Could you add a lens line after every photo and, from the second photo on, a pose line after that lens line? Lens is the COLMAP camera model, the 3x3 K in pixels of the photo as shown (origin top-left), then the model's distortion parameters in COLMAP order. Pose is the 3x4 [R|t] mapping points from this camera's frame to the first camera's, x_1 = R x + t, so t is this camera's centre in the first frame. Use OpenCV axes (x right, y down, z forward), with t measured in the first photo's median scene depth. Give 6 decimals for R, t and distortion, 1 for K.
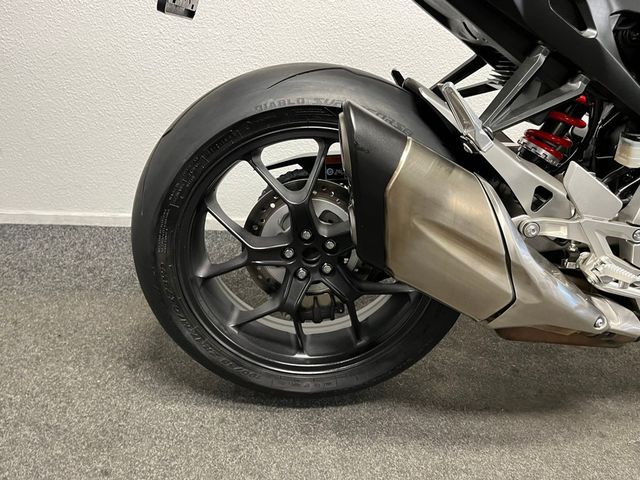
lens RADIAL K [[515.1, 0, 320.0], [0, 515.1, 240.0], [0, 0, 1]] dist [0.063025, -0.061135]
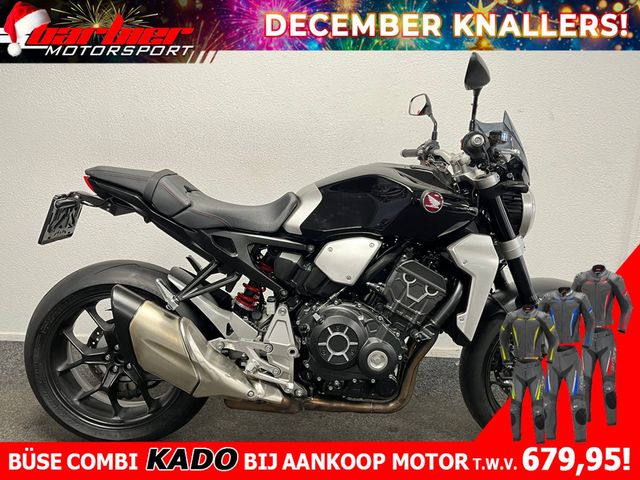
lens RADIAL K [[515.1, 0, 320.0], [0, 515.1, 240.0], [0, 0, 1]] dist [0.063025, -0.061135]
pose [[0.999812, 0.004931, -0.018756, 0.741317], [-0.008907, 0.975856, -0.218232, 0.013855], [0.017227, 0.218358, 0.975717, -0.916872]]
